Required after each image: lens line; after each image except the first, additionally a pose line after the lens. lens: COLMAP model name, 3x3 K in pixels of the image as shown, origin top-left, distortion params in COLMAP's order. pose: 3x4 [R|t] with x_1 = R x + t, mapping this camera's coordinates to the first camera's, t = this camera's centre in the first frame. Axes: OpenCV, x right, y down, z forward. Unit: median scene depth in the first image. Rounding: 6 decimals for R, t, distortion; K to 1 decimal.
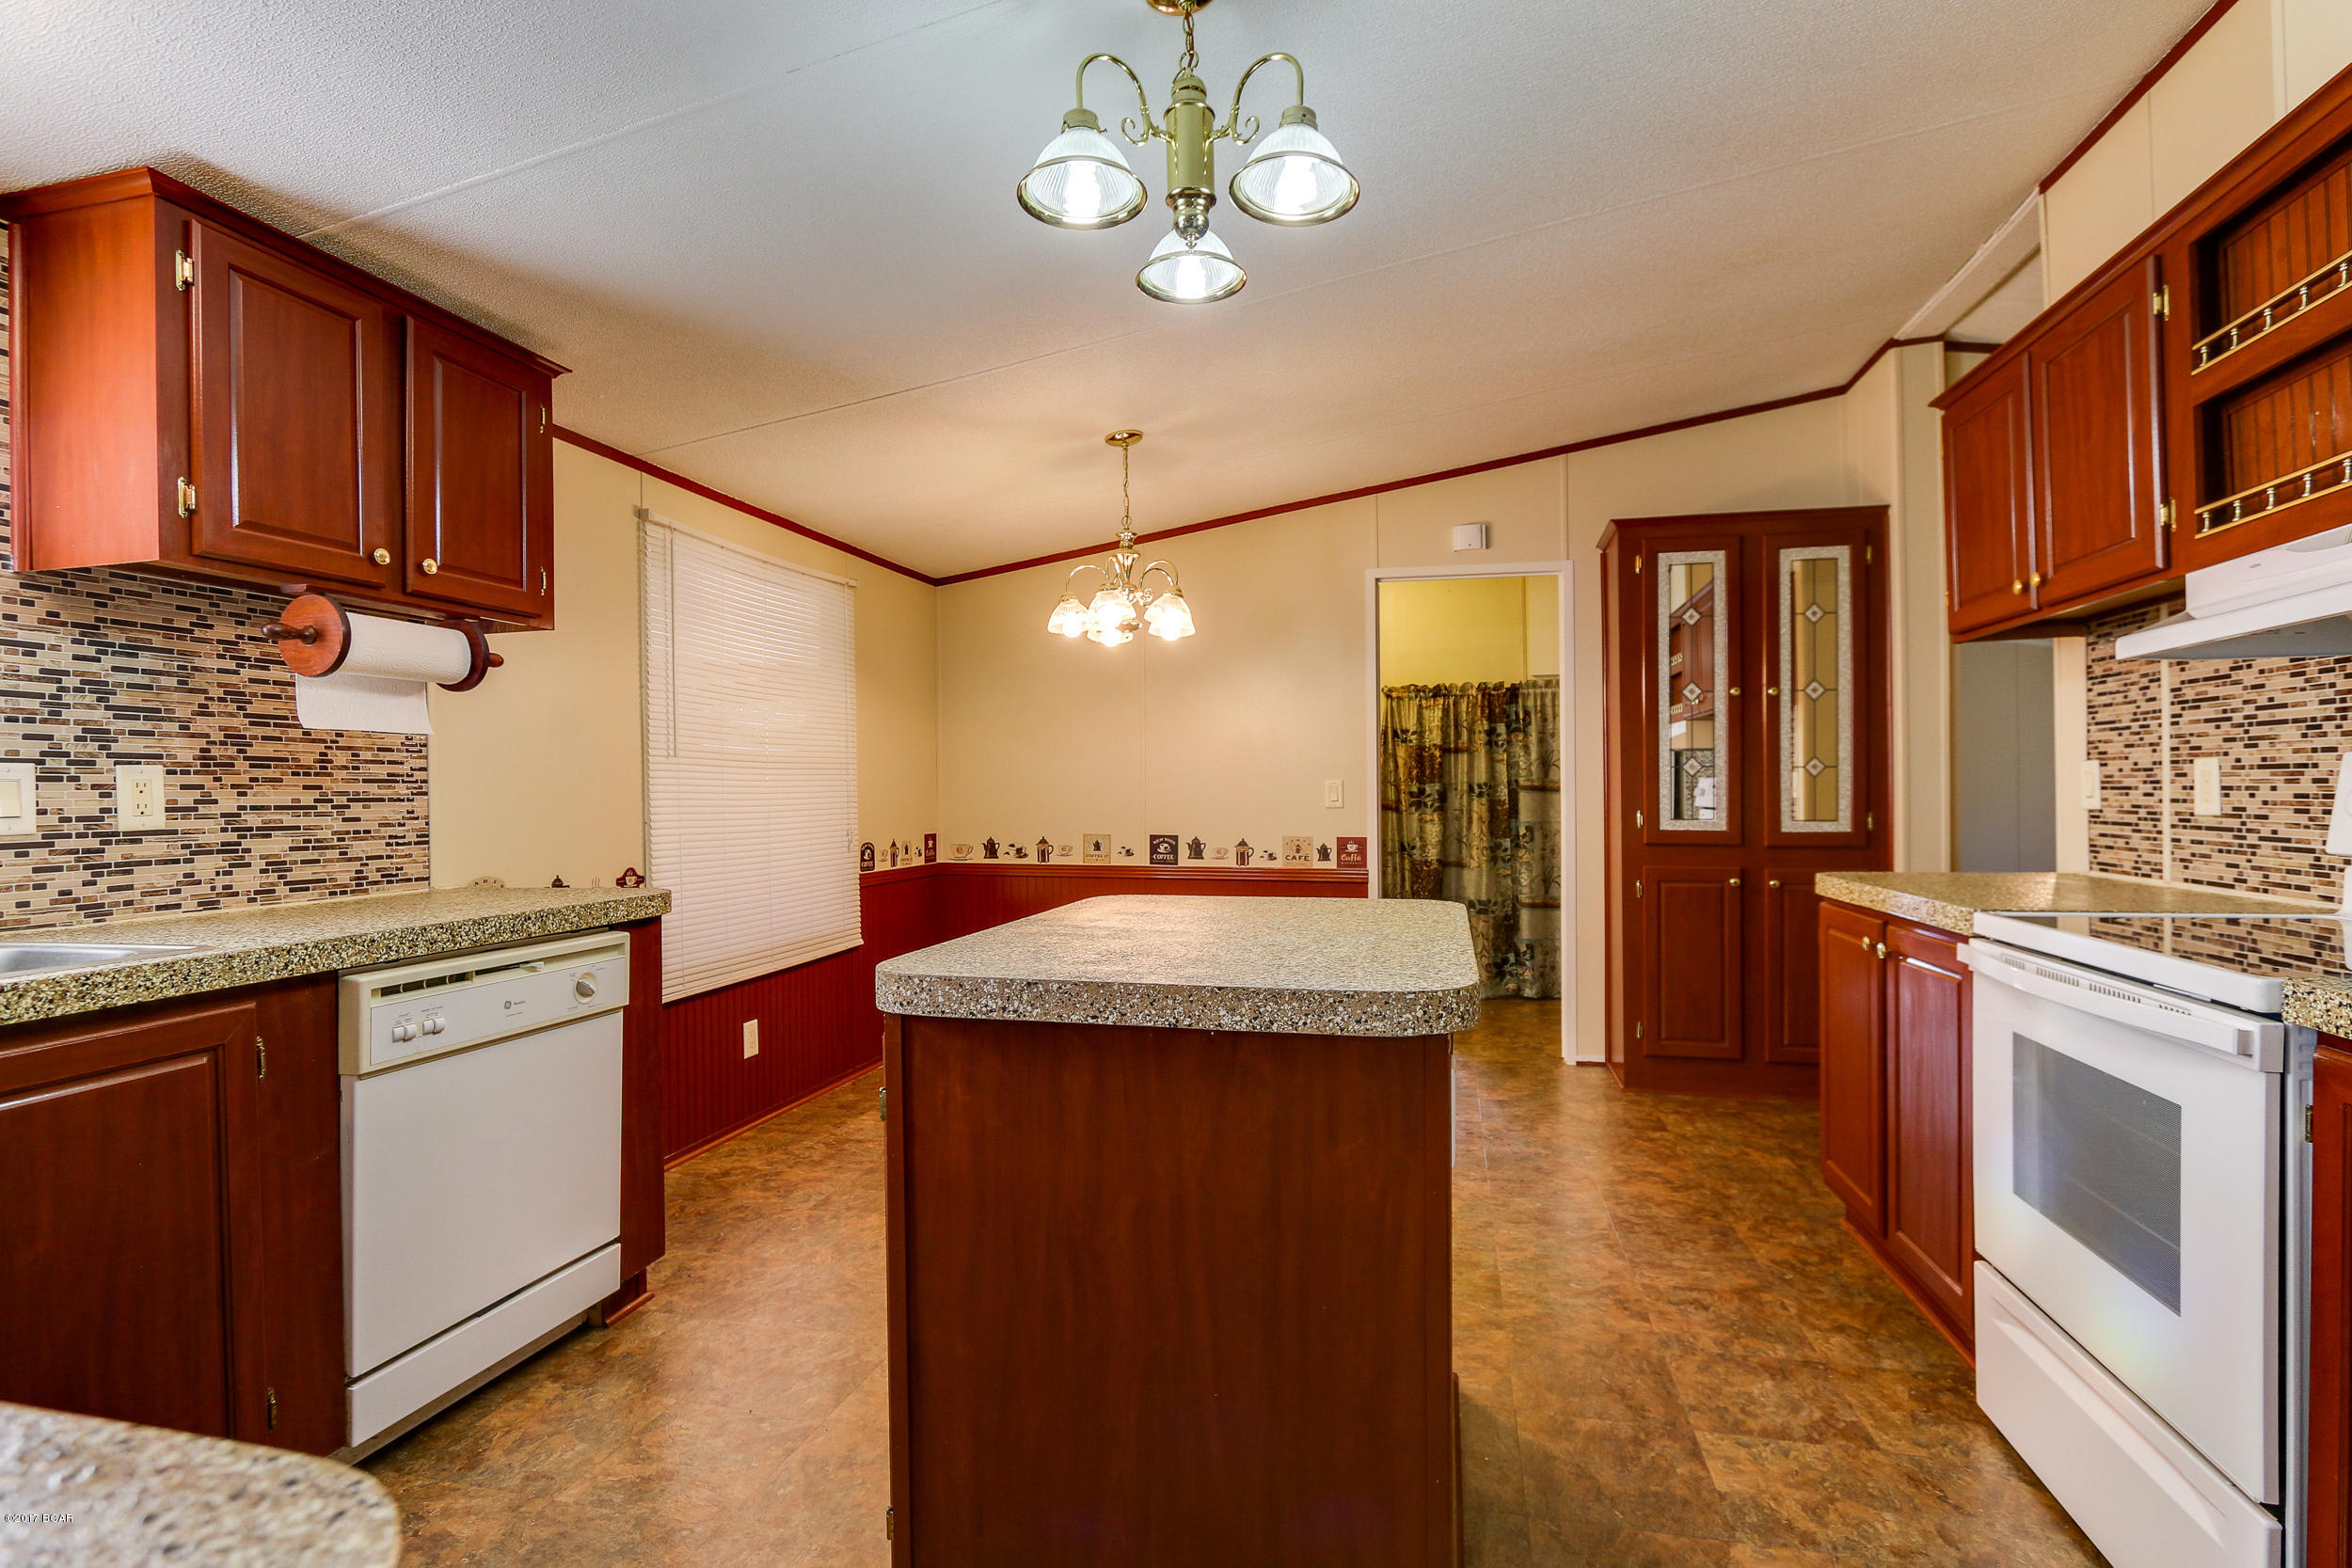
lens RADIAL K [[1137.0, 0, 1171.7], [0, 1137.0, 800.8], [0, 0, 1]] dist [-0.000549, 0.000103]
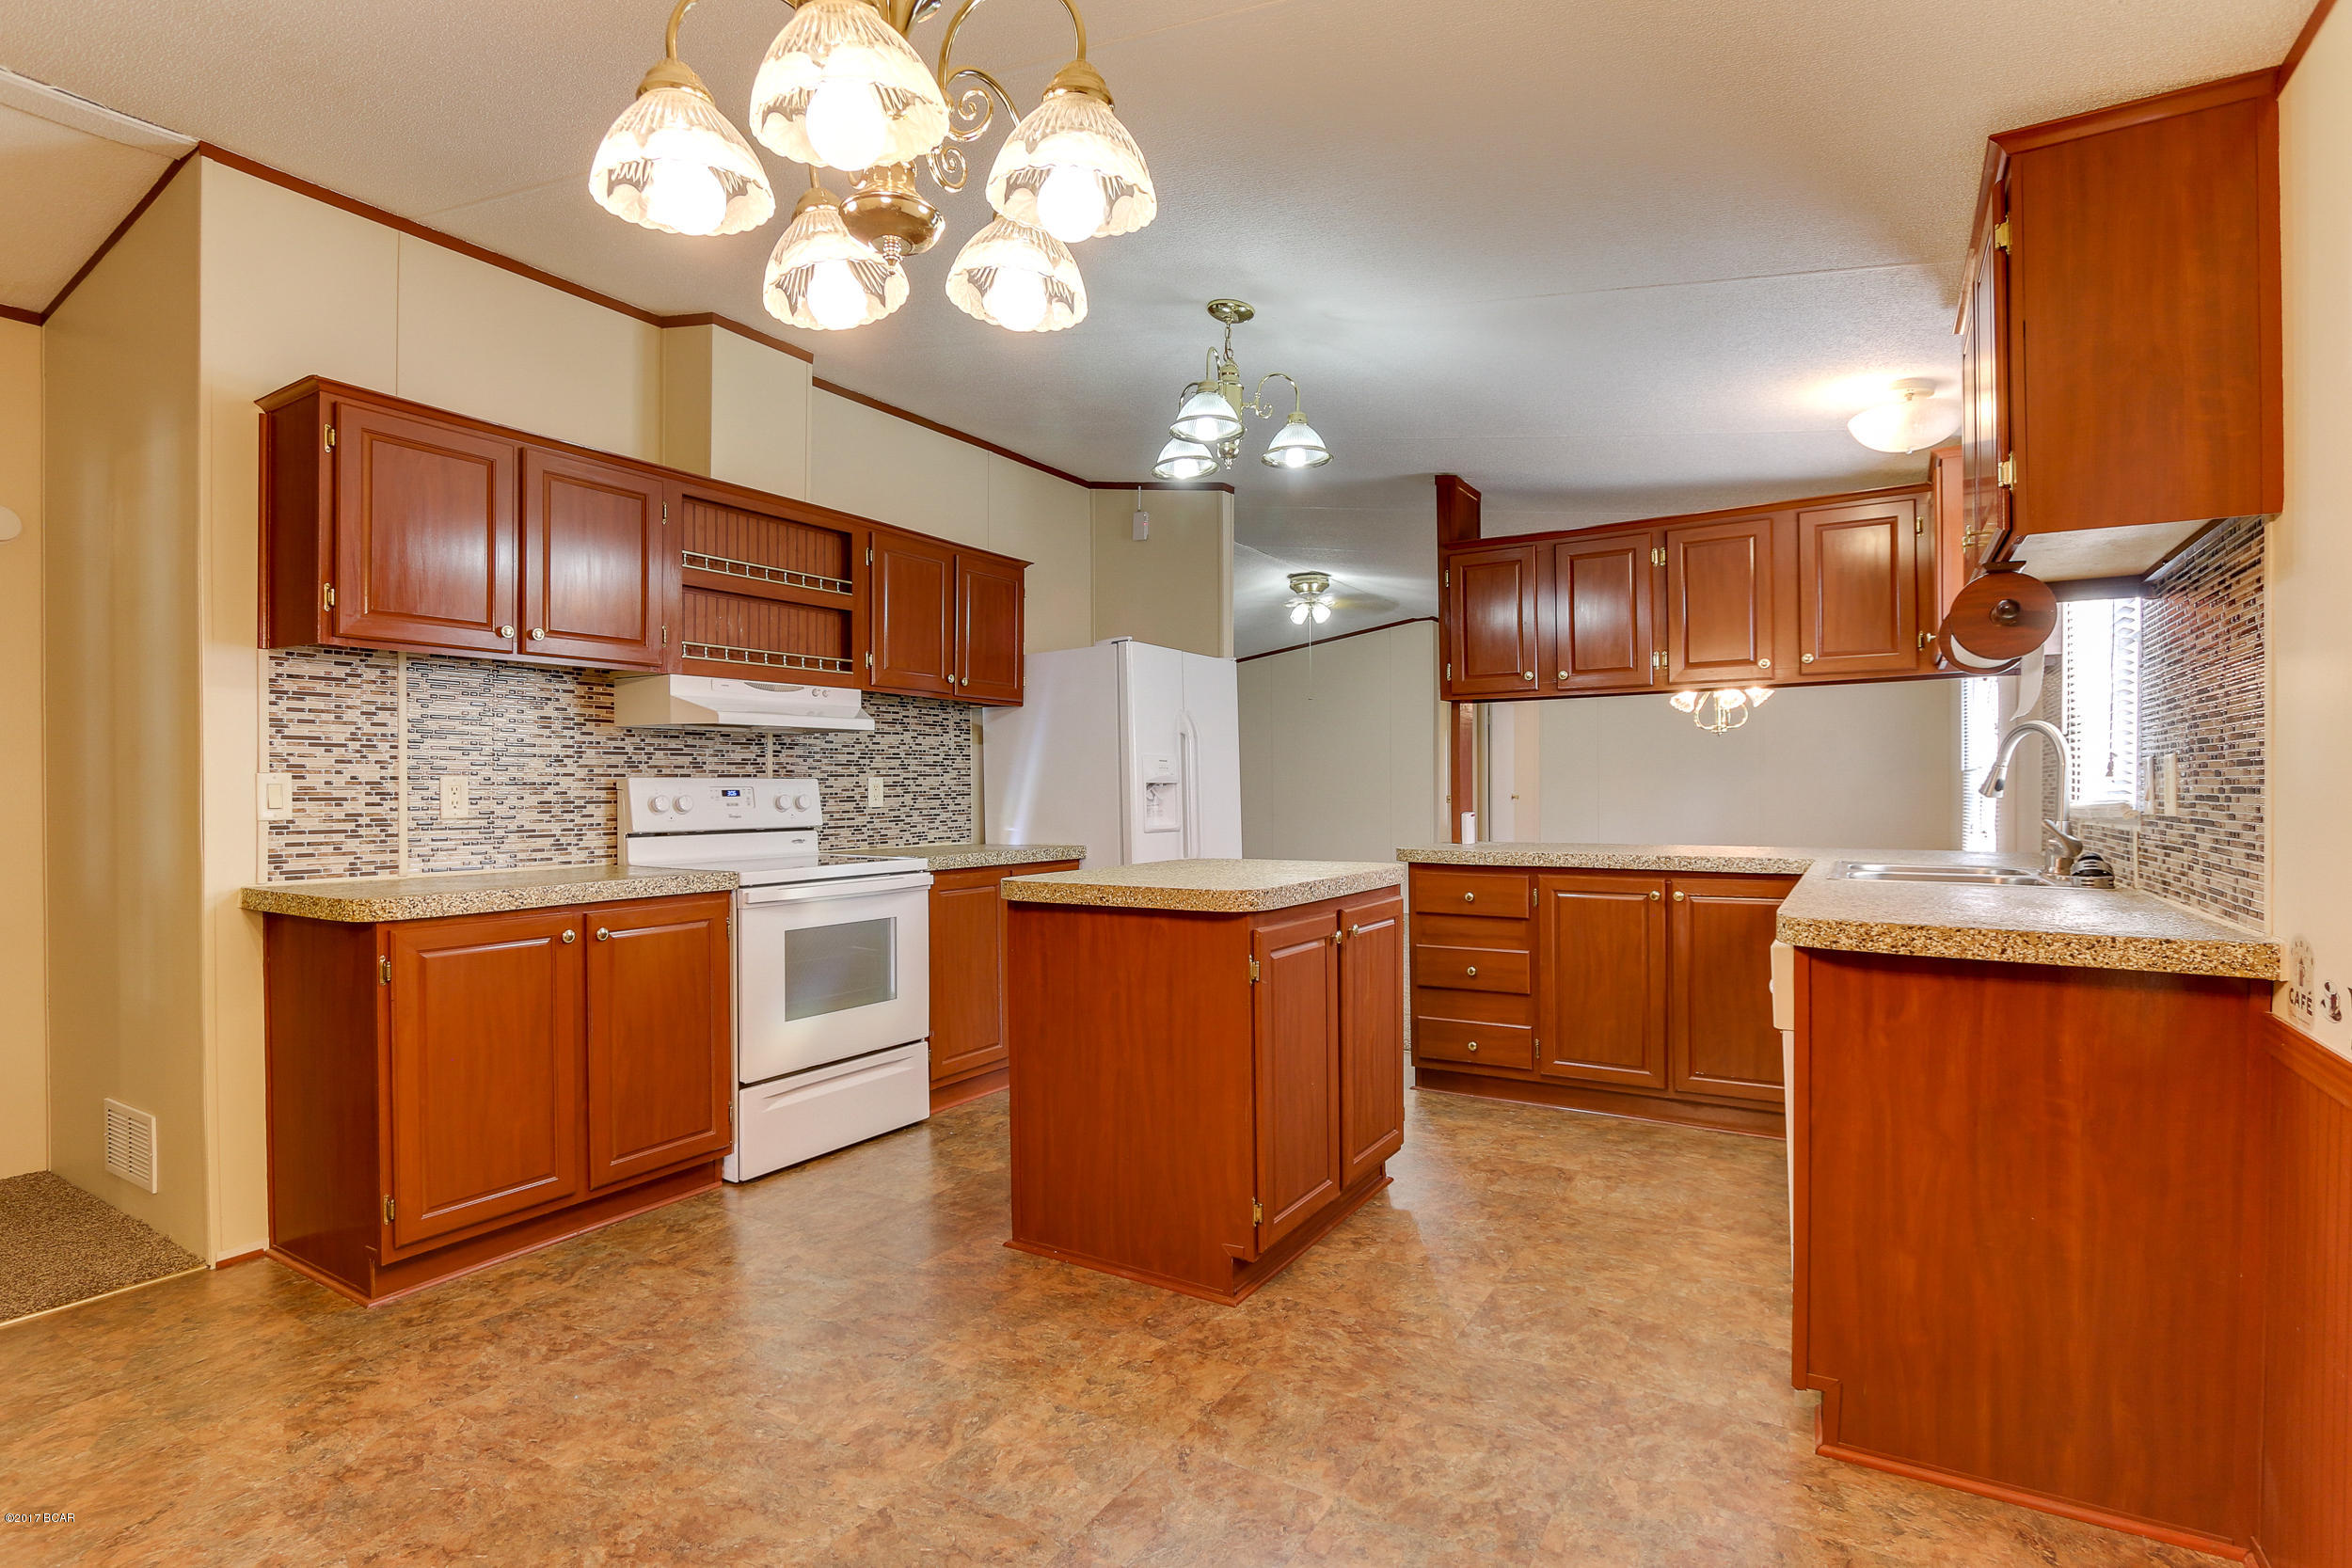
lens RADIAL K [[1137.0, 0, 1176.0], [0, 1137.0, 782.7], [0, 0, 1]] dist [-0.000549, 0.000103]
pose [[-0.953041, 0.014194, 0.302509, -0.308550], [0.015019, 0.999887, 0.000403, -0.017280], [-0.302469, 0.004928, -0.953146, 1.997207]]
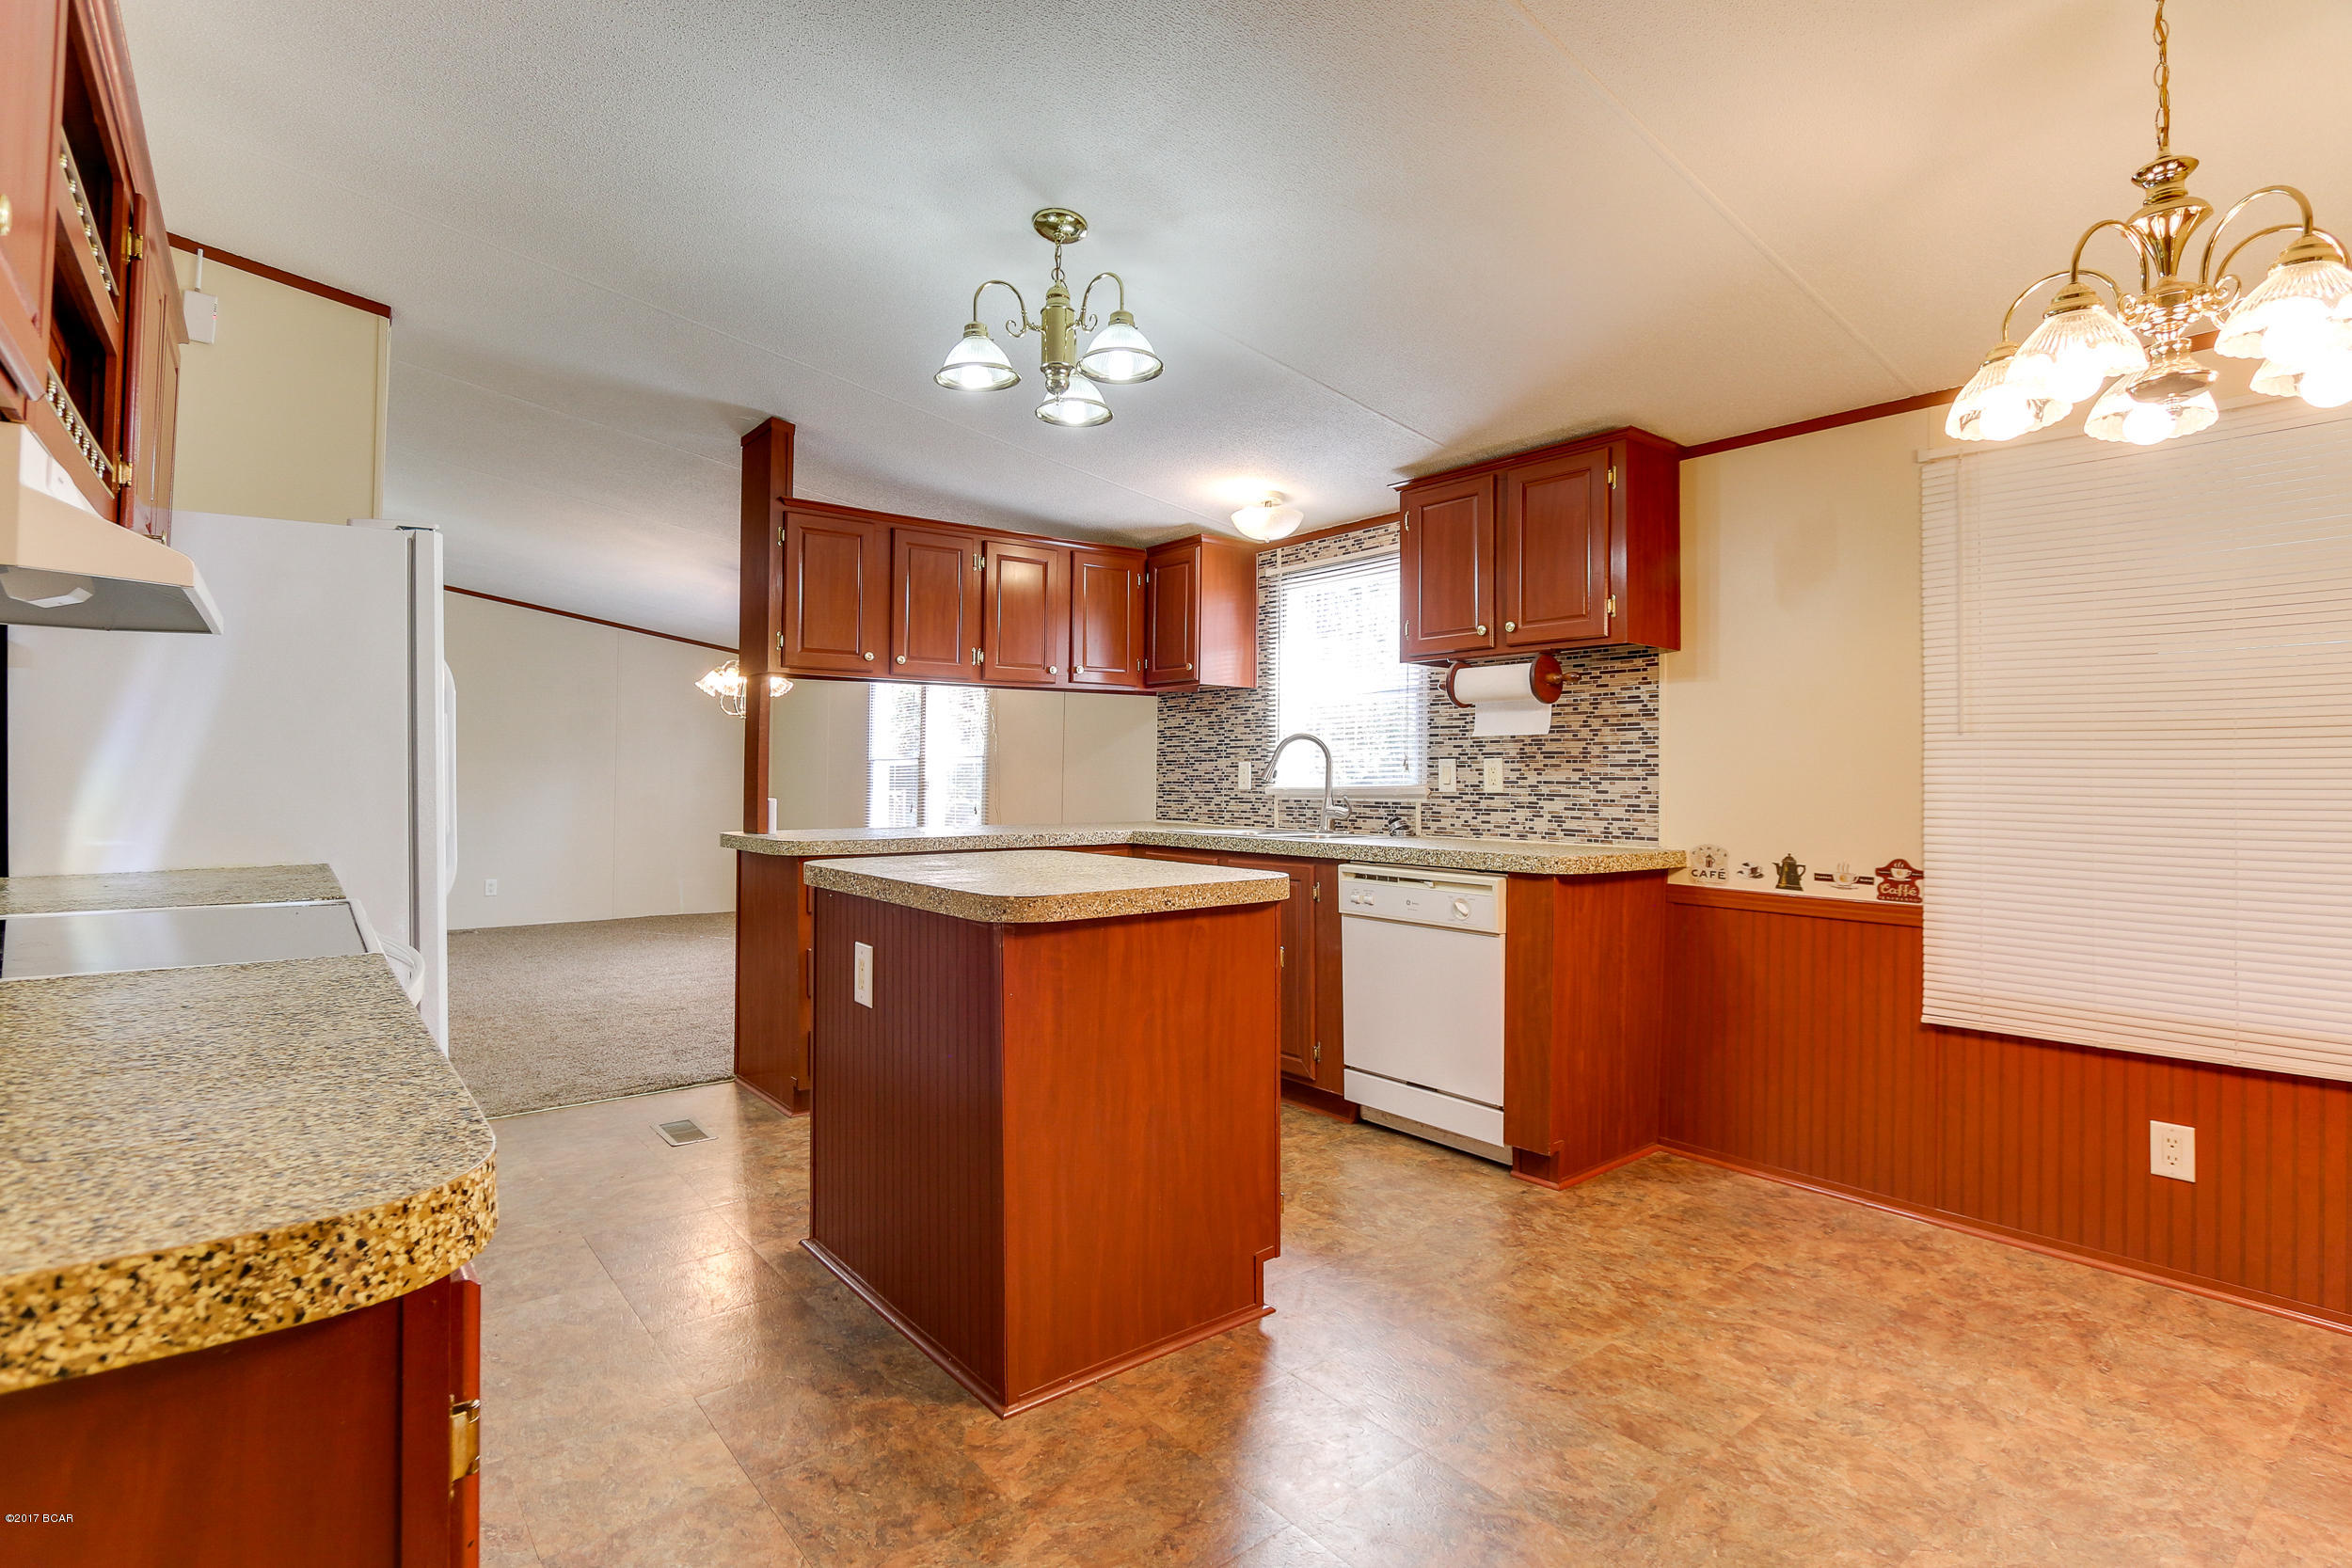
lens RADIAL K [[1137.0, 0, 1173.0], [0, 1137.0, 774.9], [0, 0, 1]] dist [-0.000549, 0.000103]
pose [[-0.608196, 0.002701, -0.793782, 0.814591], [-0.007963, 0.999923, 0.009504, -0.015652], [0.793747, 0.012101, -0.608128, 1.518887]]
